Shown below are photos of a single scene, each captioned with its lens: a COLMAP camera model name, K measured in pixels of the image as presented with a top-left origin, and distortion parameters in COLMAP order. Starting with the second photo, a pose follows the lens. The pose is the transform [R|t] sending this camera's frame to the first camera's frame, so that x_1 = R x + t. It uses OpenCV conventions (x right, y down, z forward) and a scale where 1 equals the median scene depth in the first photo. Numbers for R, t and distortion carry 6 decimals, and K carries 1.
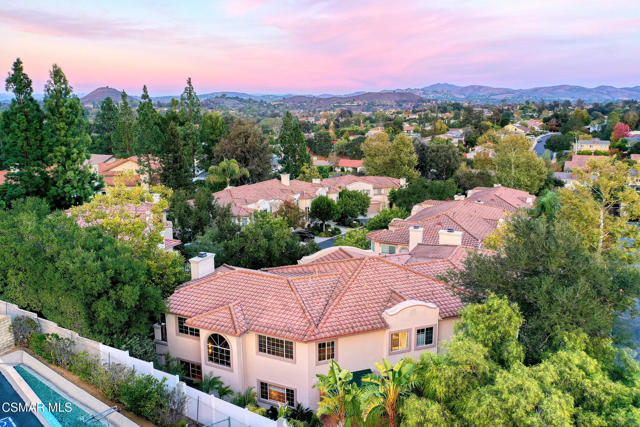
lens RADIAL K [[483.2, 0, 320.0], [0, 483.2, 213.5], [0, 0, 1]] dist [-0.022575, -0.000951]
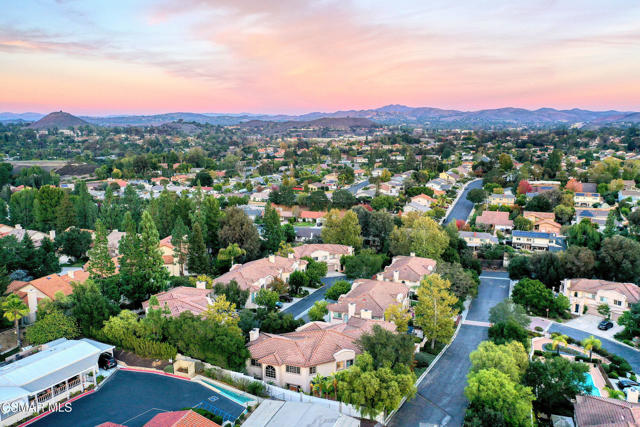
lens RADIAL K [[483.2, 0, 320.0], [0, 483.2, 213.5], [0, 0, 1]] dist [-0.022575, -0.000951]
pose [[0.995942, -0.013395, 0.088990, -0.067244], [0.016918, 0.999098, -0.038947, -0.186285], [-0.088388, 0.040294, 0.995271, -0.661658]]
